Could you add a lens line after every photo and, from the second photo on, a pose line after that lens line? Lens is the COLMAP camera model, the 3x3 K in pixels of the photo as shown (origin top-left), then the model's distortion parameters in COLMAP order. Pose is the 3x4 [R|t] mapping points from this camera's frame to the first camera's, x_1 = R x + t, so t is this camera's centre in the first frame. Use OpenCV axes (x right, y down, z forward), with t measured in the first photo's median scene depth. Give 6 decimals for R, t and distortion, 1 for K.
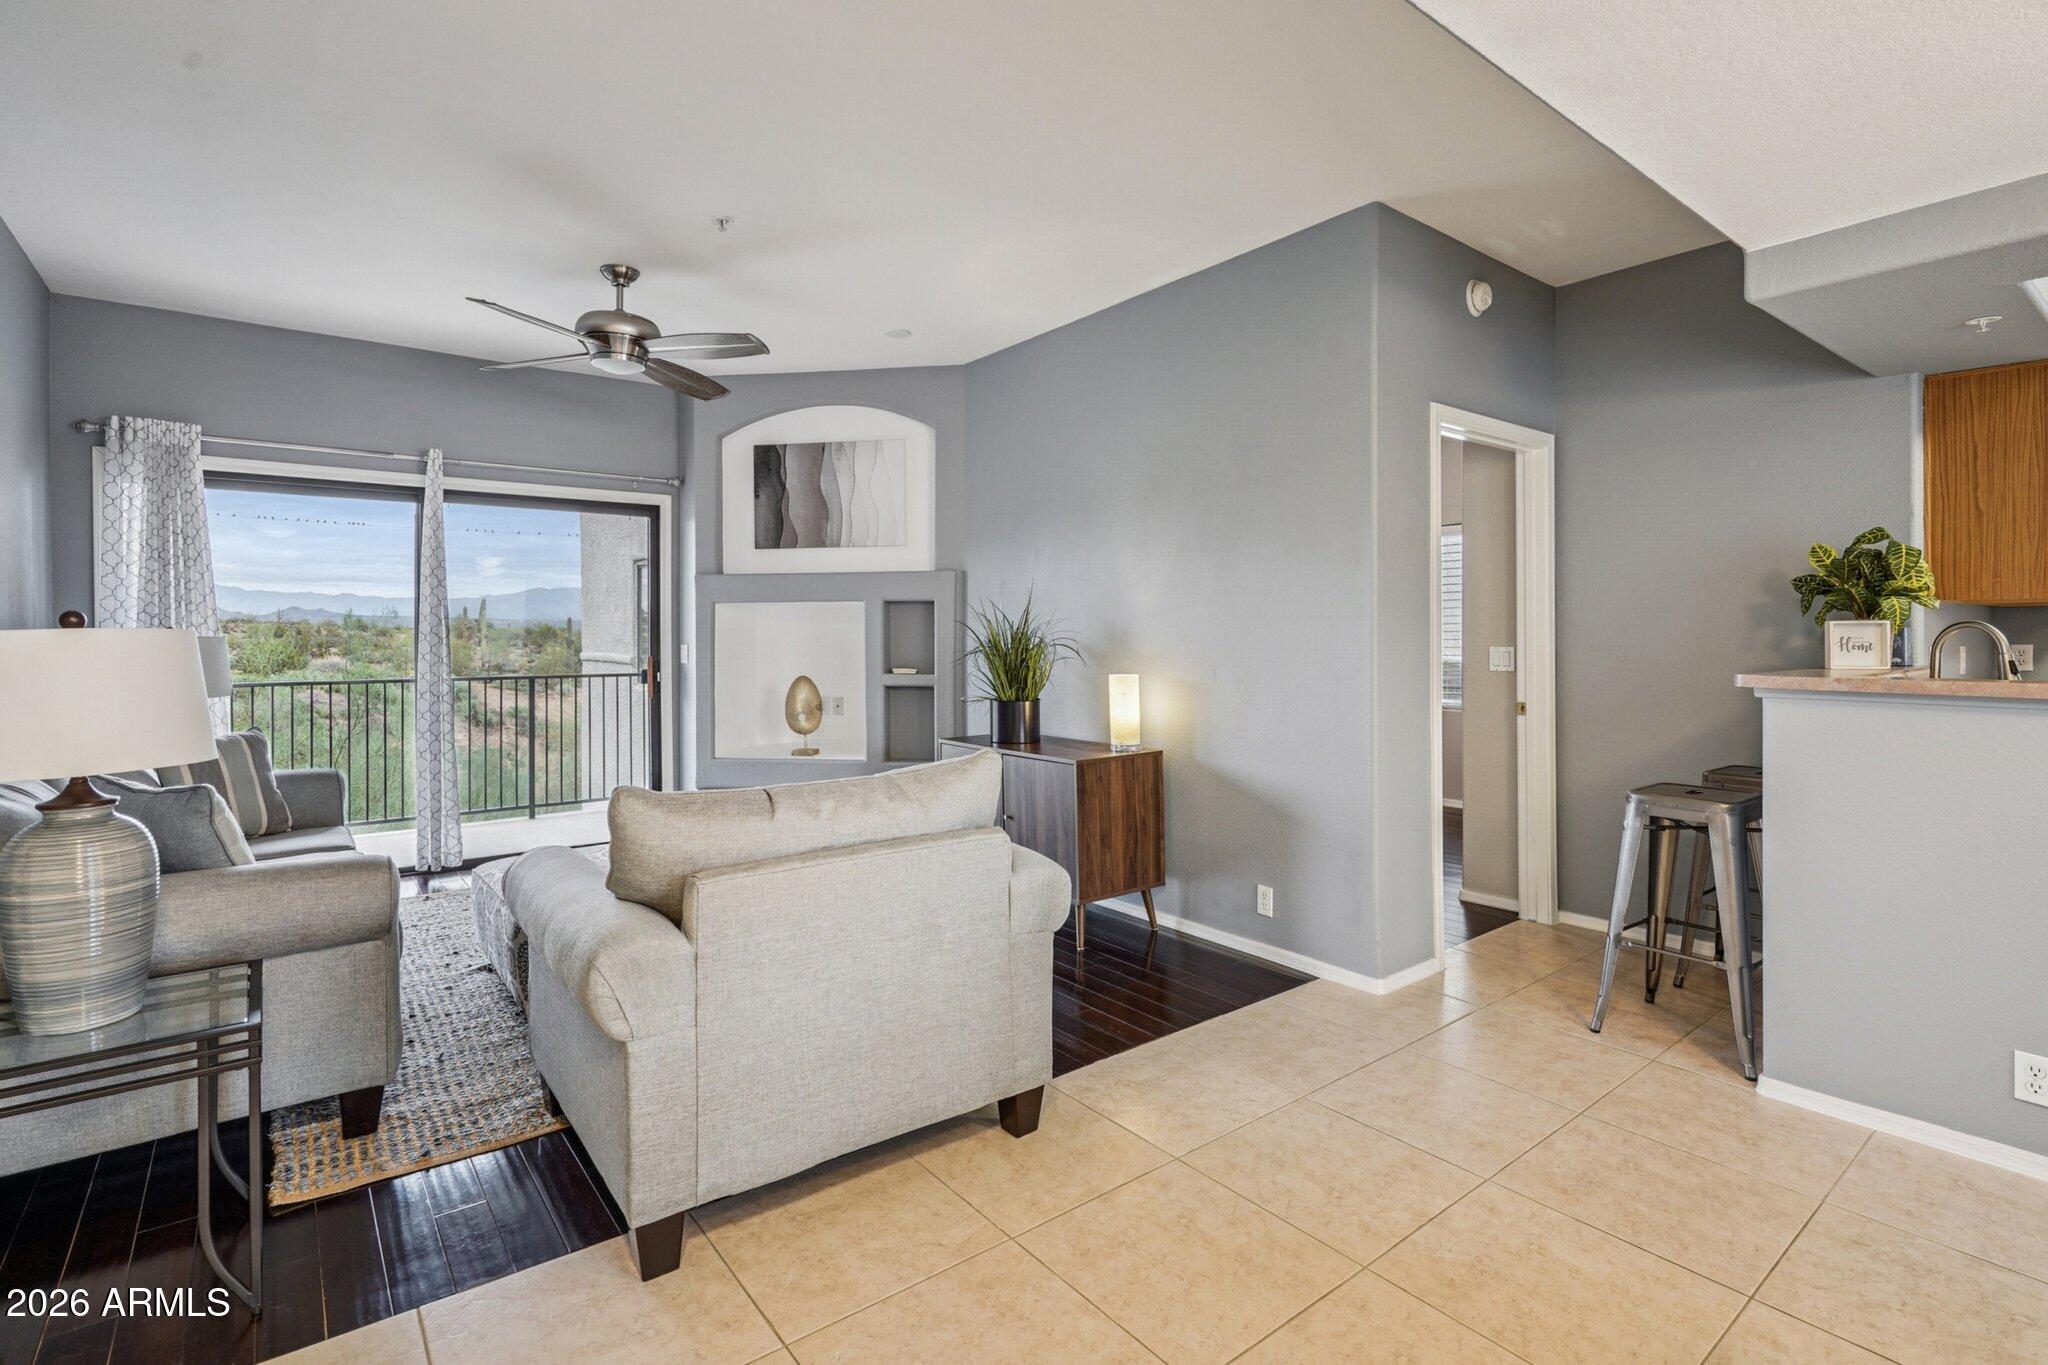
lens RADIAL K [[976.4, 0, 1031.2], [0, 976.4, 650.0], [0, 0, 1]] dist [-0.017119, -0.000541]
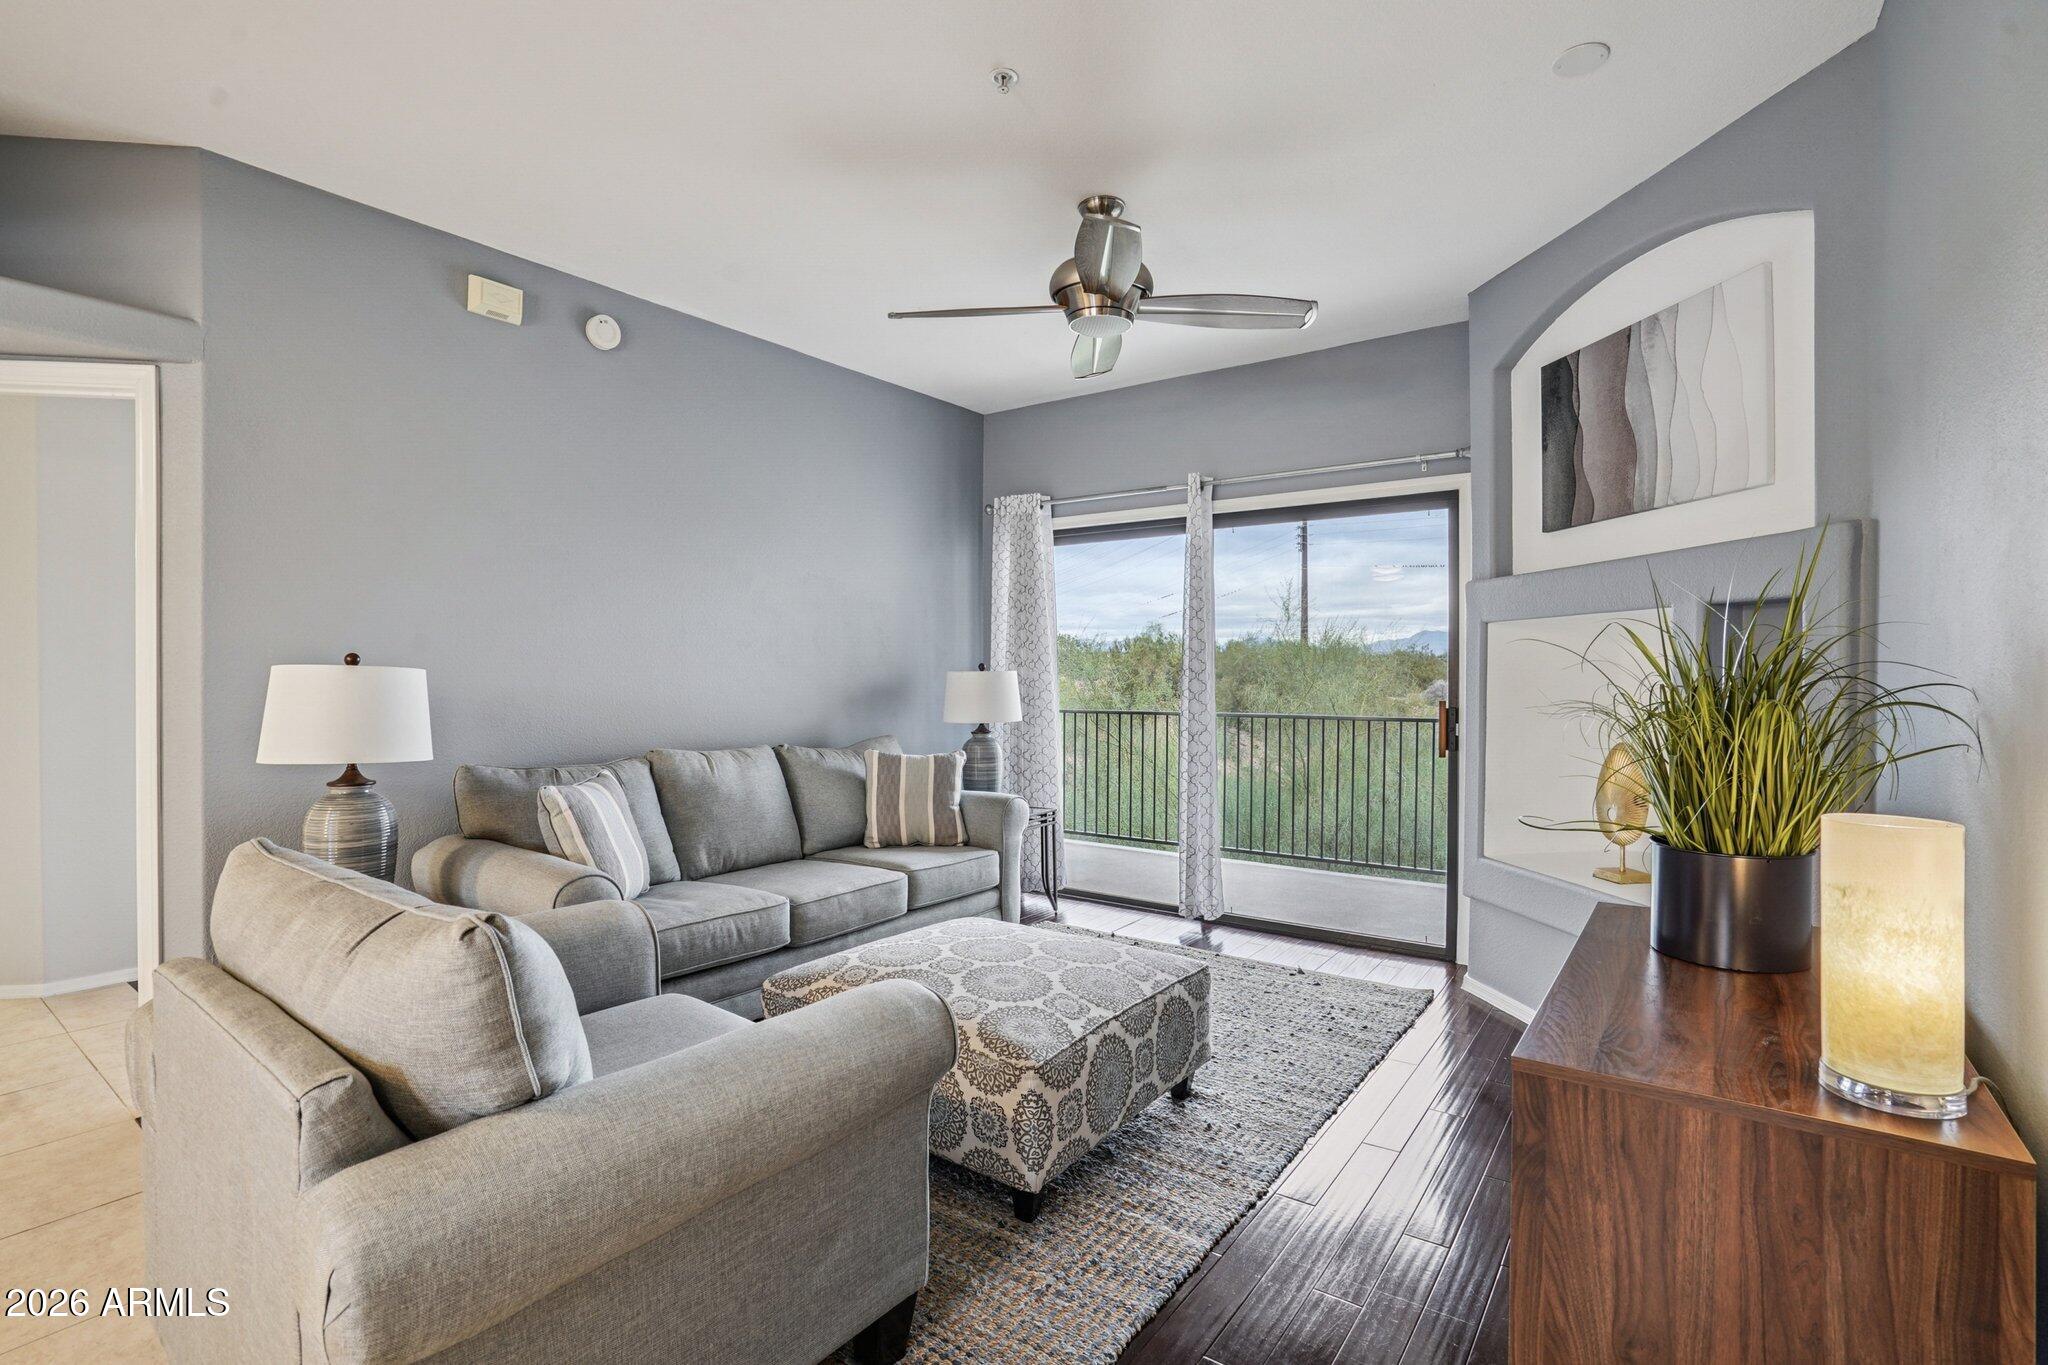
lens RADIAL K [[956.8, 0, 985.4], [0, 956.8, 670.8], [0, 0, 1]] dist [-0.063538, 0.024504]
pose [[0.252082, 0.000590, -0.967706, 0.220736], [-0.020785, 0.999772, -0.004805, -0.006165], [0.967483, 0.021326, 0.252037, 0.549035]]
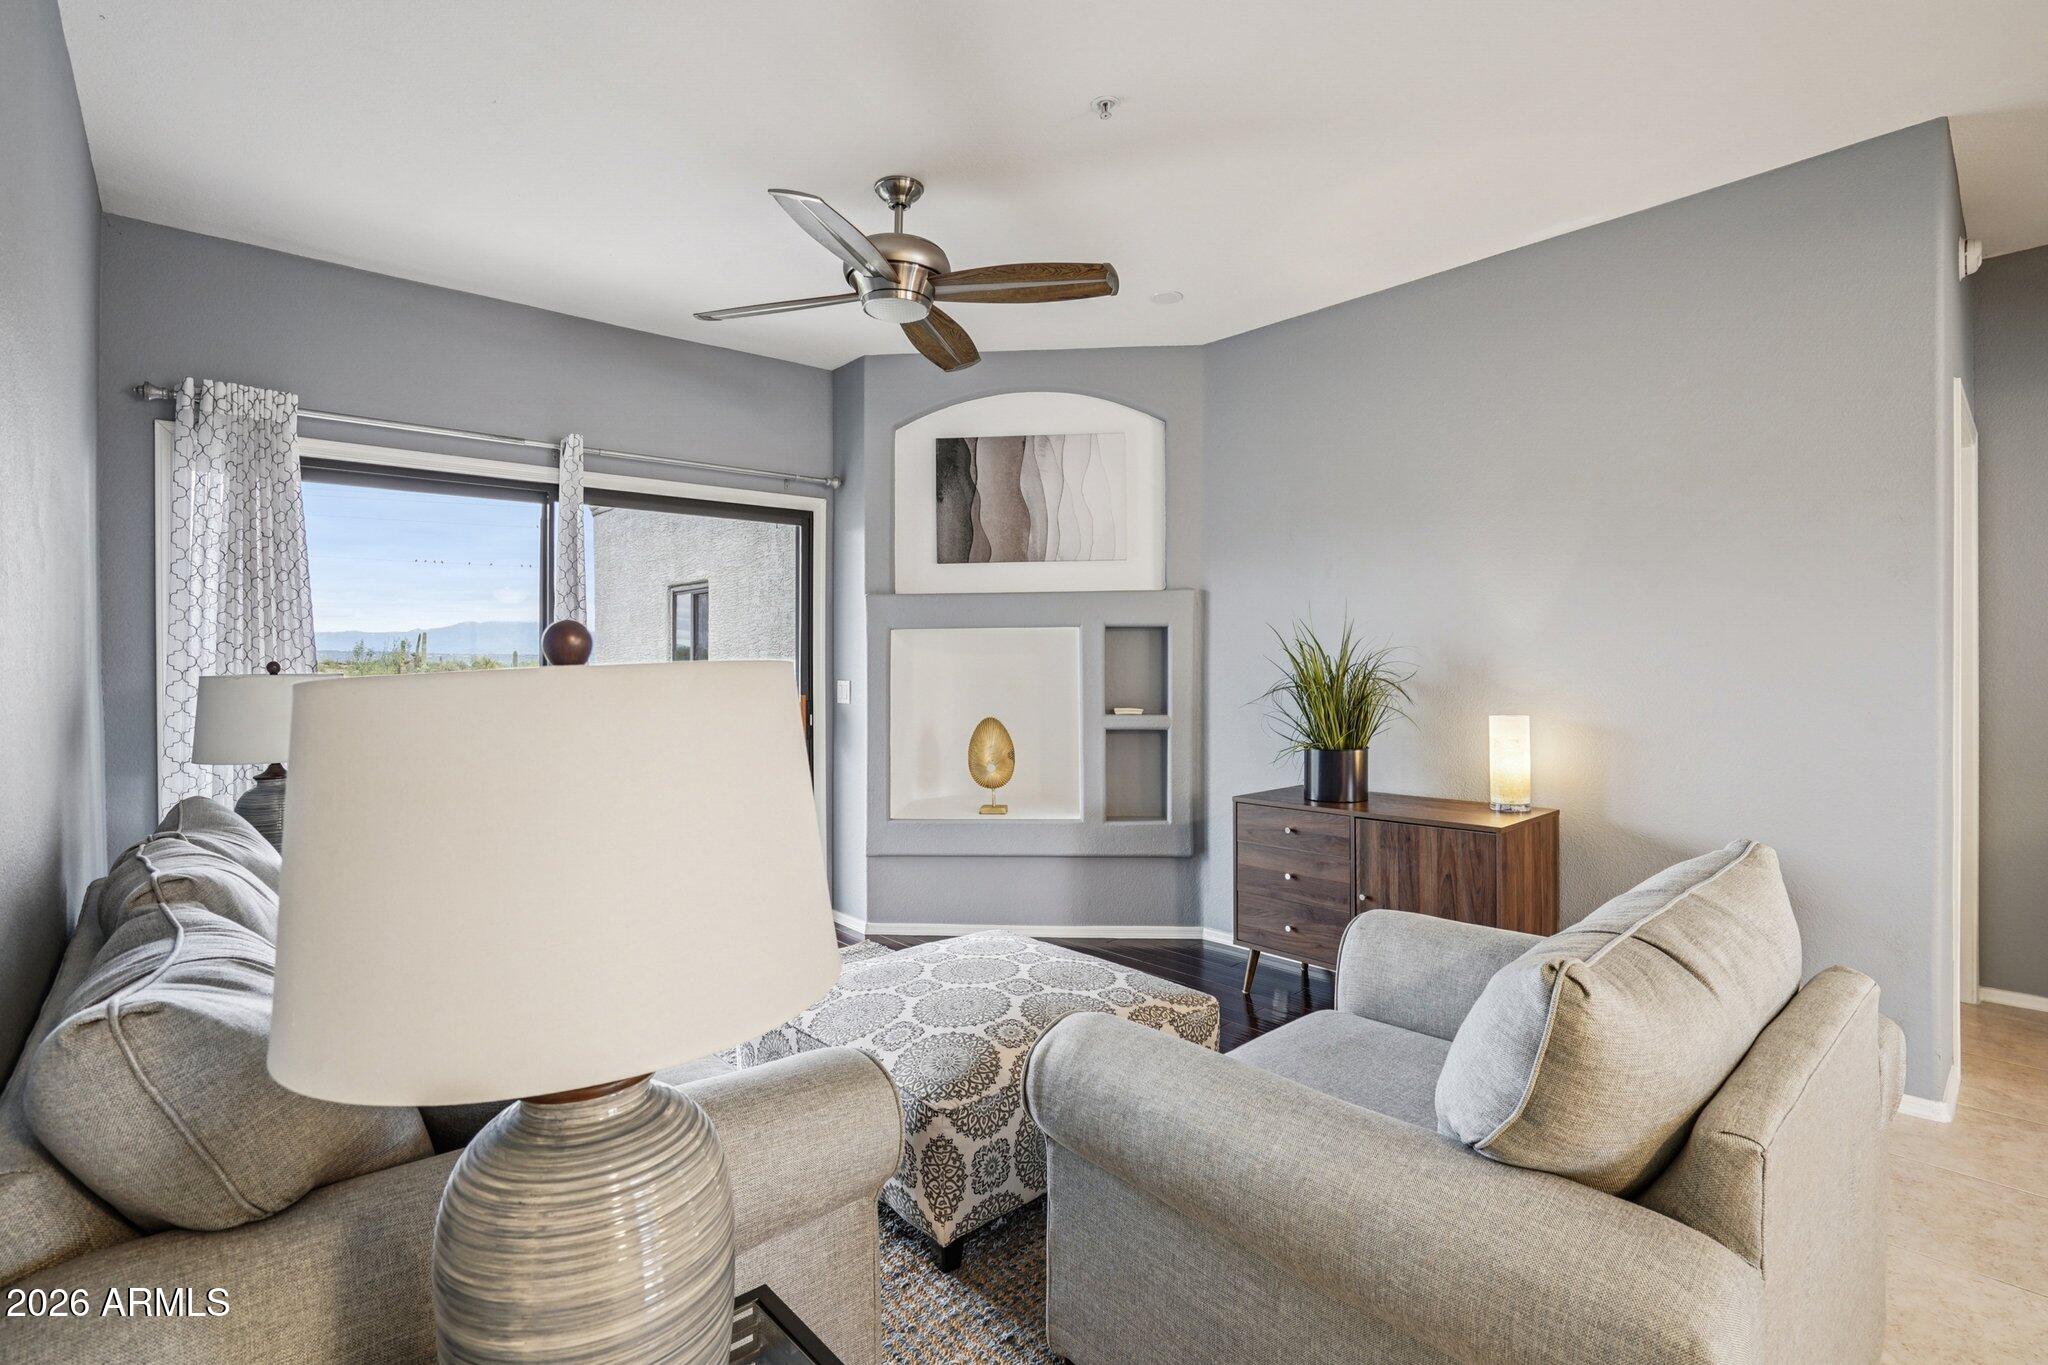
lens RADIAL K [[956.8, 0, 985.4], [0, 956.8, 670.8], [0, 0, 1]] dist [-0.063538, 0.024504]
pose [[0.998610, -0.004597, 0.052498, -0.308295], [0.005153, 0.999932, -0.010469, -0.005116], [-0.052447, 0.010725, 0.998566, 0.209020]]
